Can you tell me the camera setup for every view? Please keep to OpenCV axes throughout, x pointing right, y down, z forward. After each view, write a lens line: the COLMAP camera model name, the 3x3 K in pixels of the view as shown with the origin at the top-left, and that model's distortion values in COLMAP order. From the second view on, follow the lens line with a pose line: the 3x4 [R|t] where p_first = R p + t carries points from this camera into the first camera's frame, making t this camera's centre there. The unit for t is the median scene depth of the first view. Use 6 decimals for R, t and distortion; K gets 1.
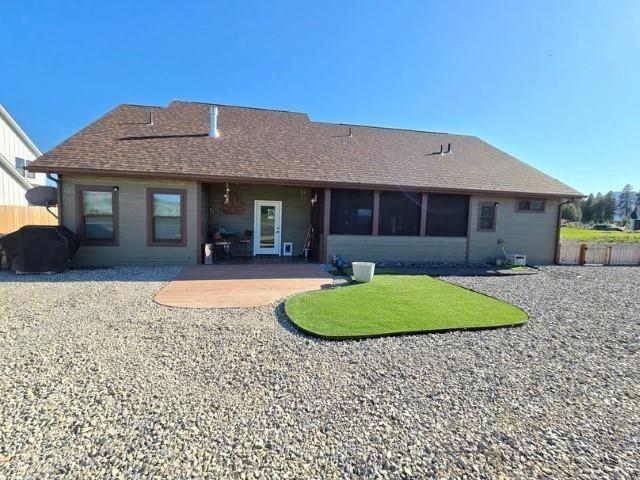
lens RADIAL K [[275.8, 0, 303.6], [0, 275.8, 236.5], [0, 0, 1]] dist [-0.001043, 0.000012]
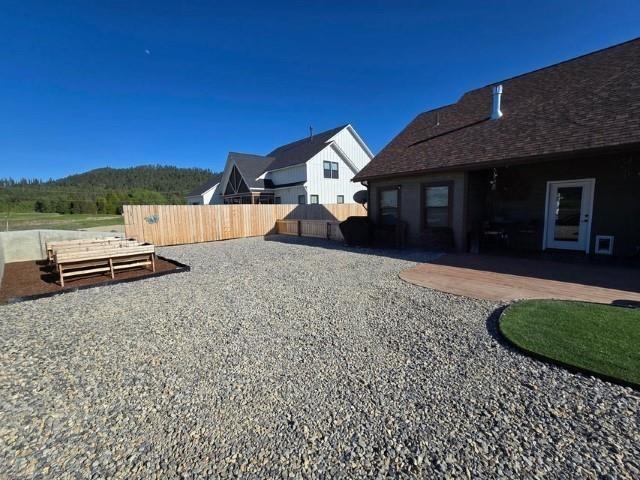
lens RADIAL K [[258.4, 0, 319.3], [0, 258.4, 233.8], [0, 0, 1]] dist [0.000383, 0.000011]
pose [[0.538348, 0.045587, -0.841489, 0.143045], [-0.016232, 0.998911, 0.043731, -0.001017], [0.842567, -0.009883, 0.538502, 0.029954]]
